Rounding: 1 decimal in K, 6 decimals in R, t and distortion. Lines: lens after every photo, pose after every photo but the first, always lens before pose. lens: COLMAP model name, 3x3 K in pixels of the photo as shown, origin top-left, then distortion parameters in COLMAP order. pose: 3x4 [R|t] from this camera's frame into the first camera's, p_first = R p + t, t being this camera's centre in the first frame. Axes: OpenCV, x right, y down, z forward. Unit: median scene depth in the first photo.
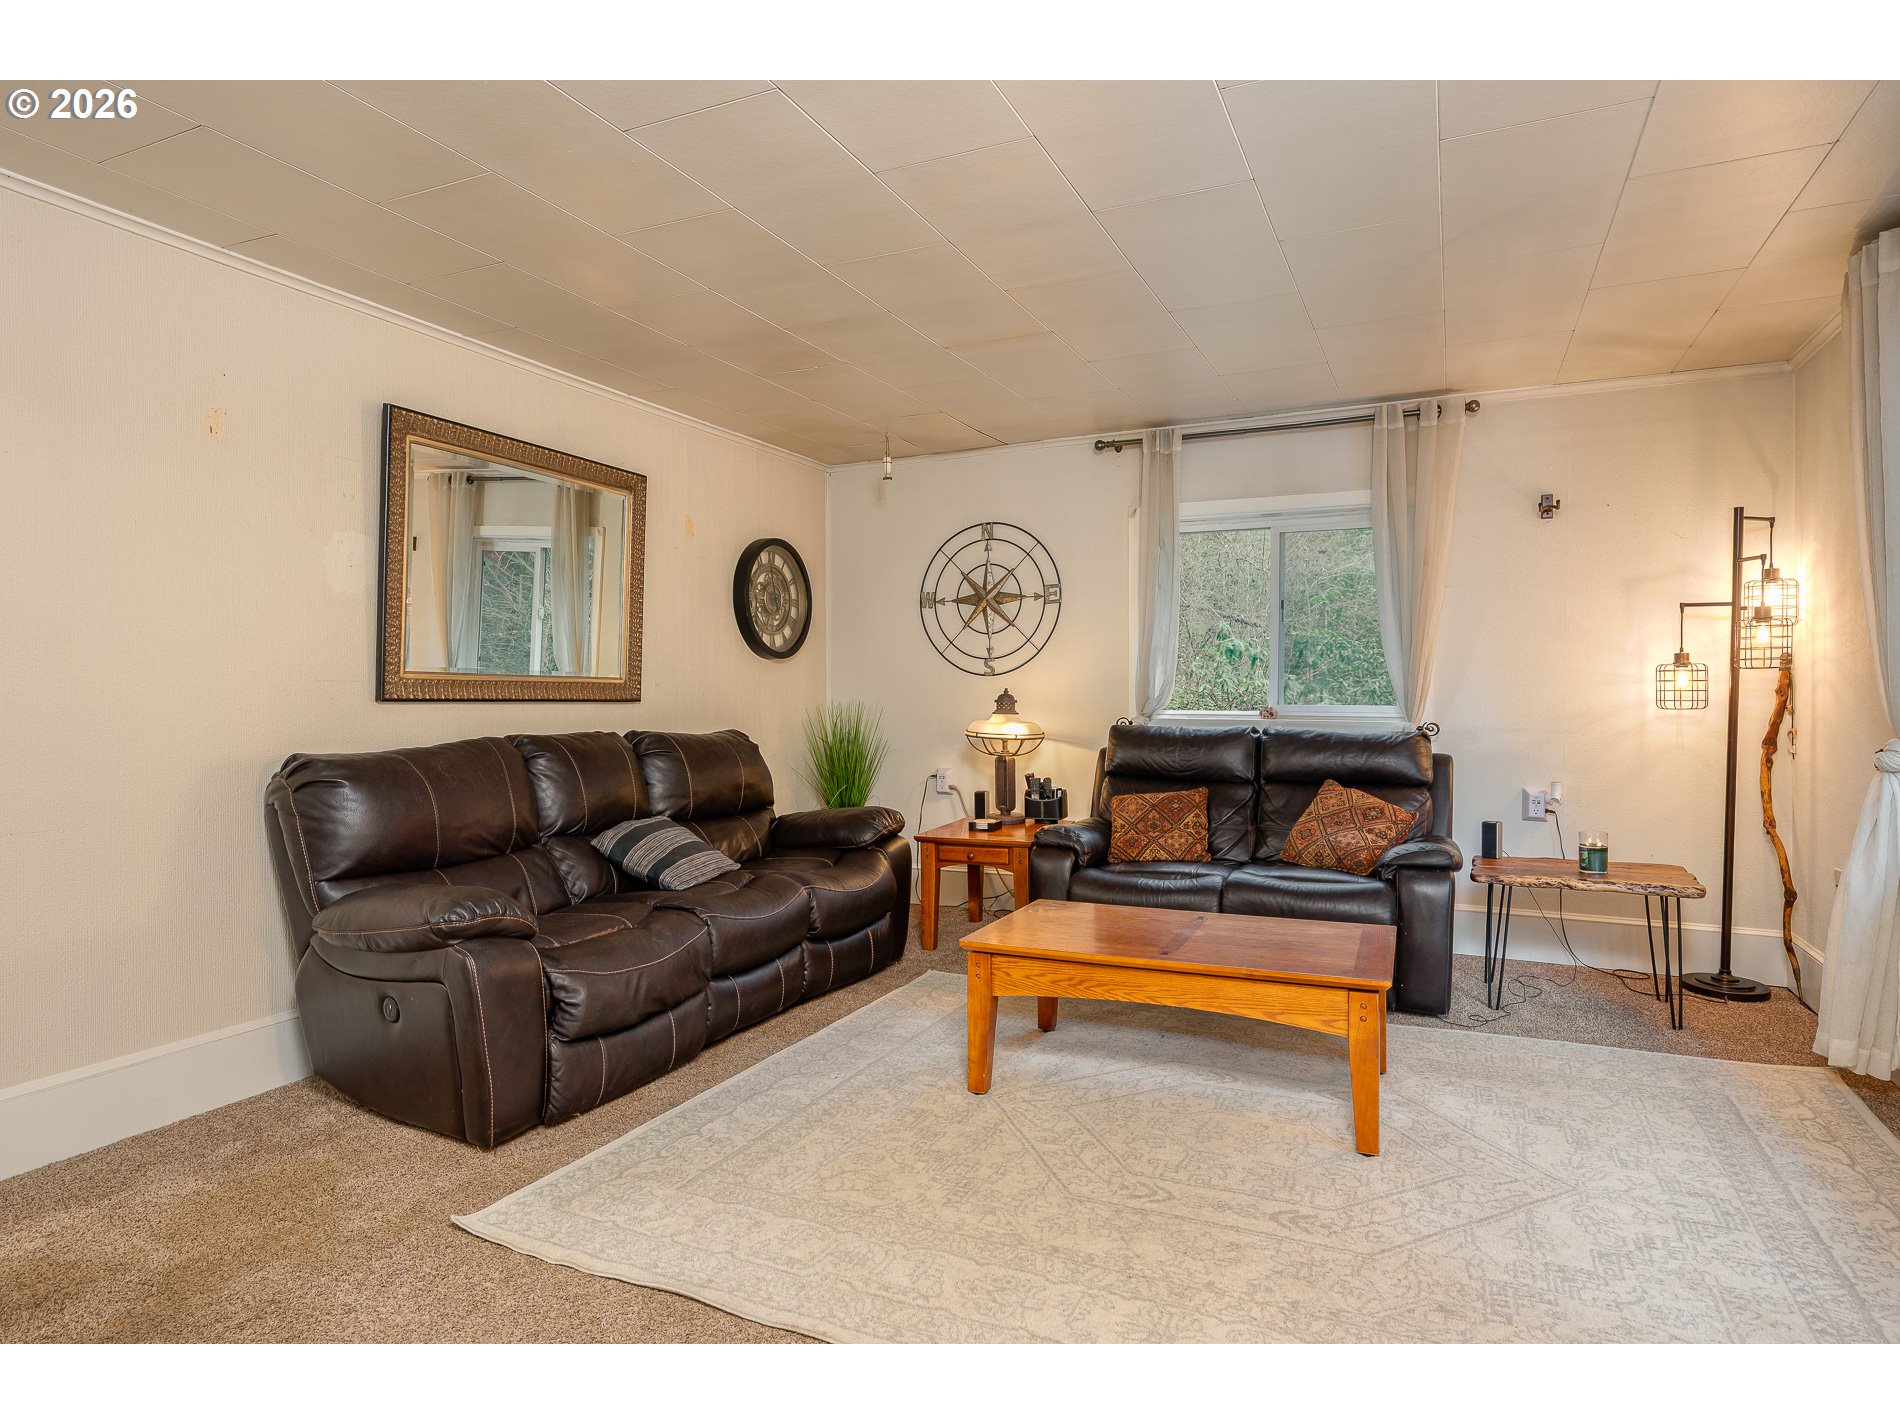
lens RADIAL K [[1083.8, 0, 919.5], [0, 1083.8, 715.3], [0, 0, 1]] dist [-0.000149, 0.000402]
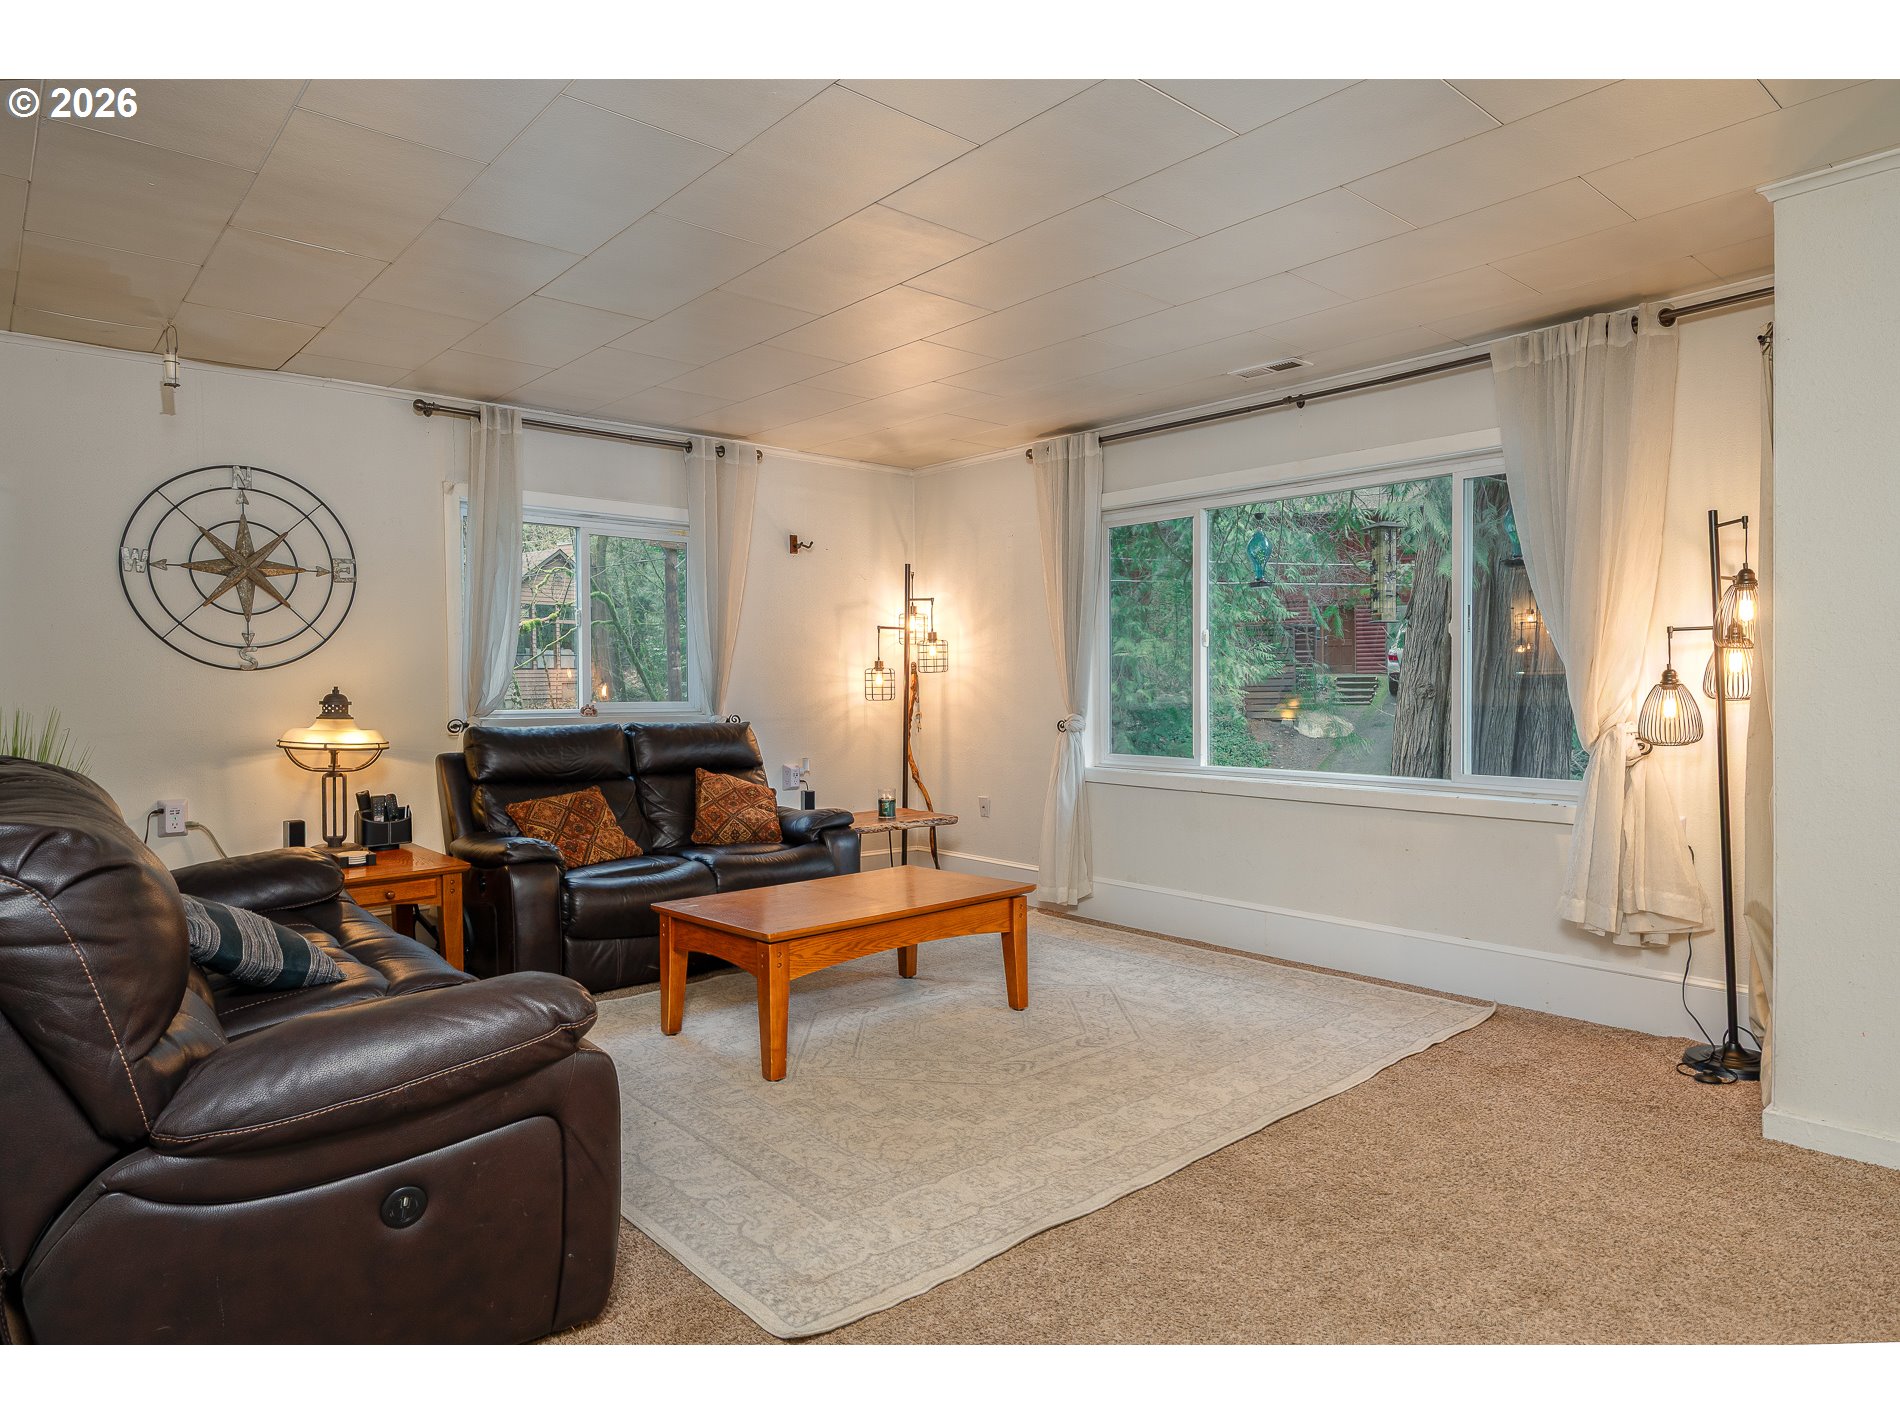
lens RADIAL K [[1202.4, 0, 950.0], [0, 1202.4, 712.5], [0, 0, 1]] dist [0.002370, 0.000729]
pose [[0.367187, -0.021108, 0.929908, -0.709021], [0.025616, 0.999593, 0.012574, -0.006880], [-0.929794, 0.019203, 0.367578, 0.319956]]
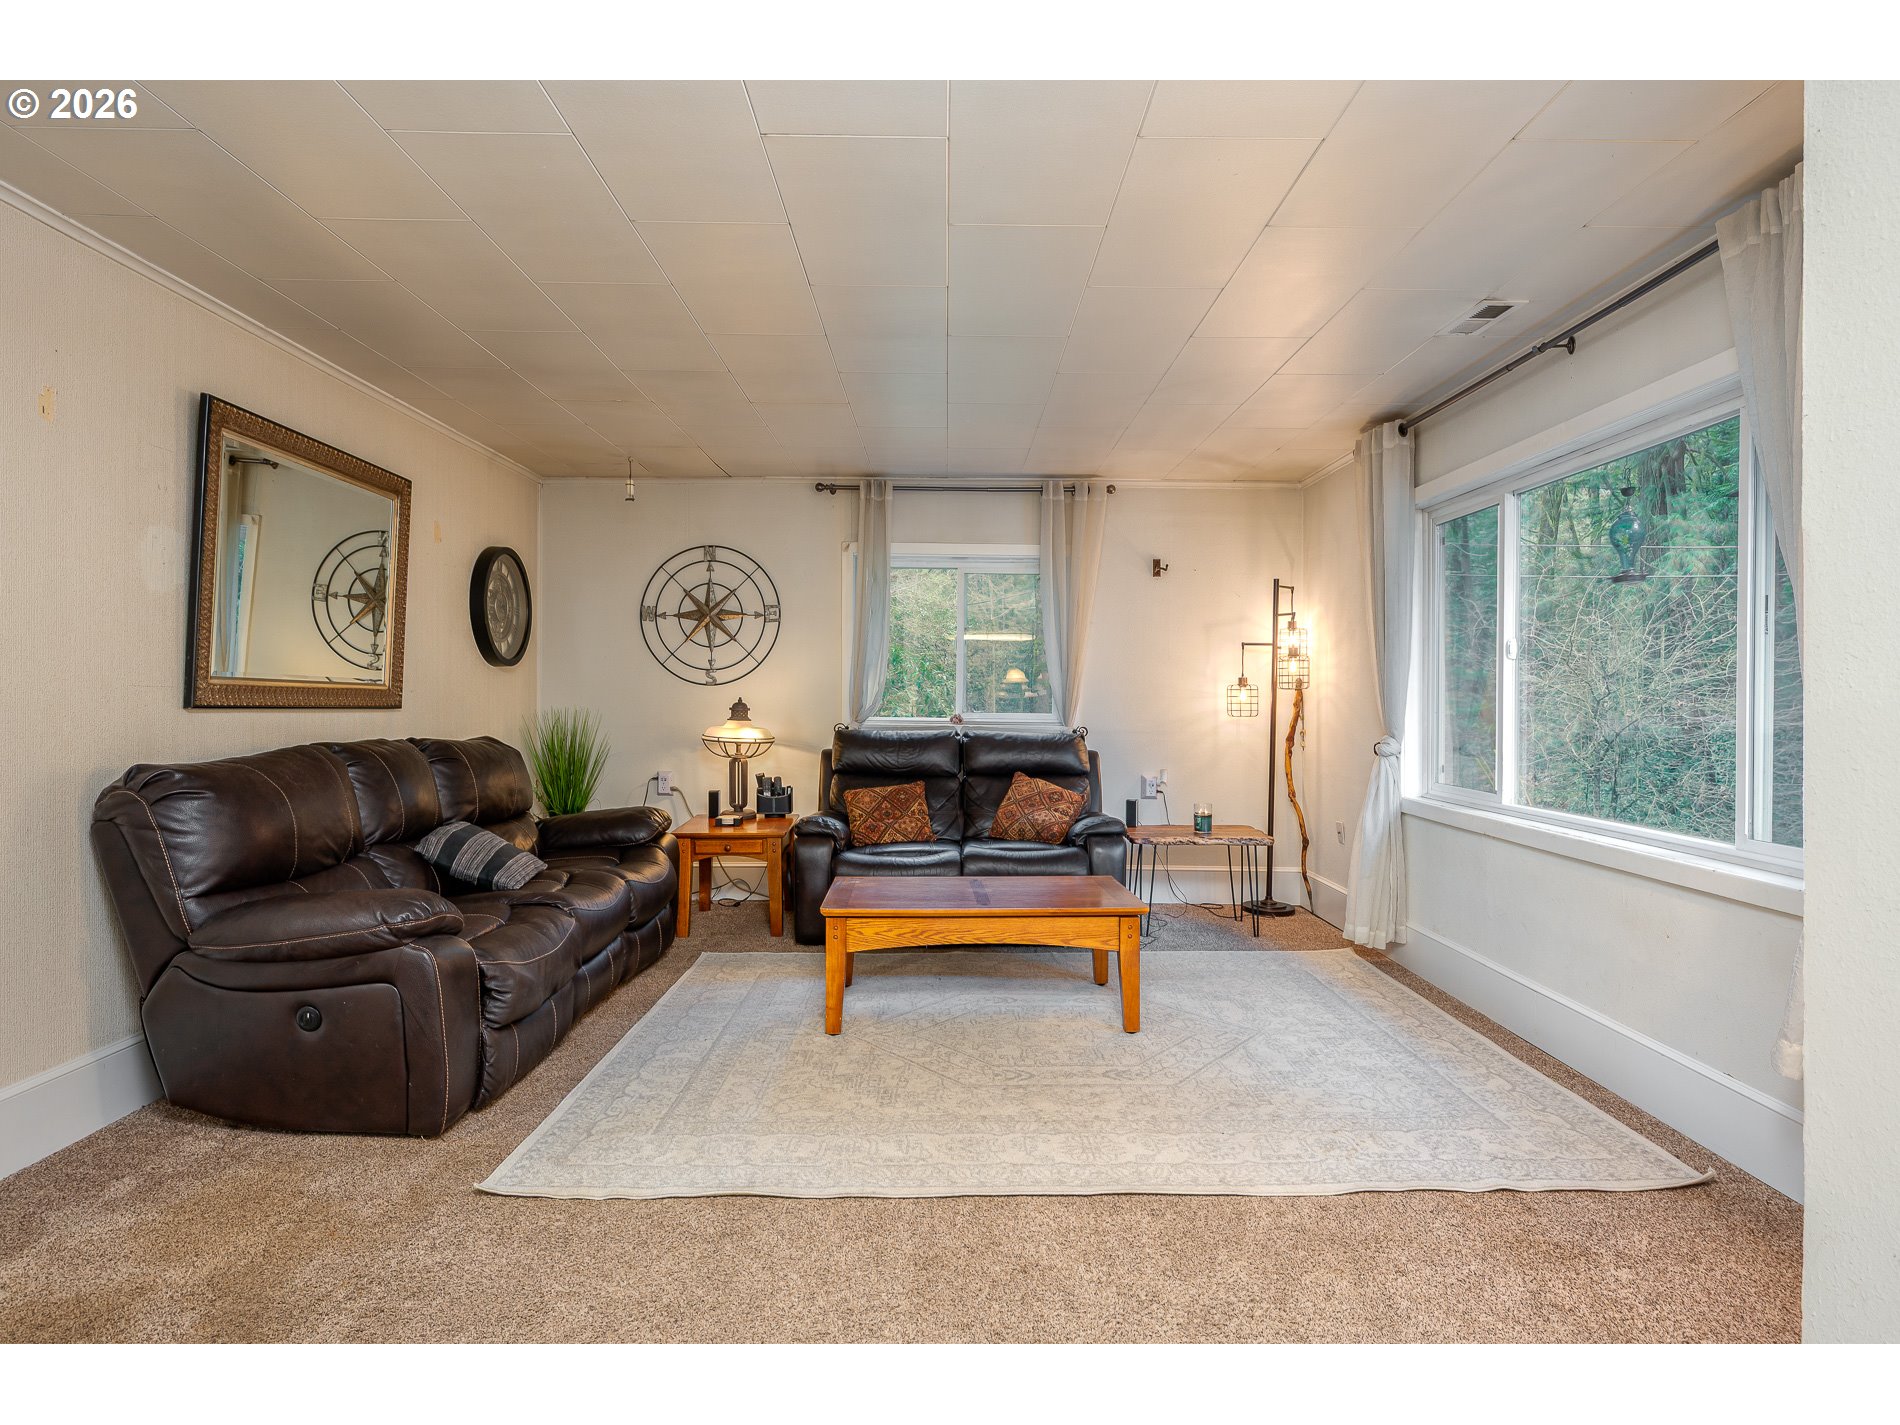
lens RADIAL K [[1083.8, 0, 919.5], [0, 1083.8, 715.3], [0, 0, 1]] dist [-0.000149, 0.000402]
pose [[0.901683, 0.000721, 0.432397, -0.290378], [0.001333, 0.999989, -0.004449, -0.001683], [-0.432396, 0.004588, 0.901672, -0.102232]]
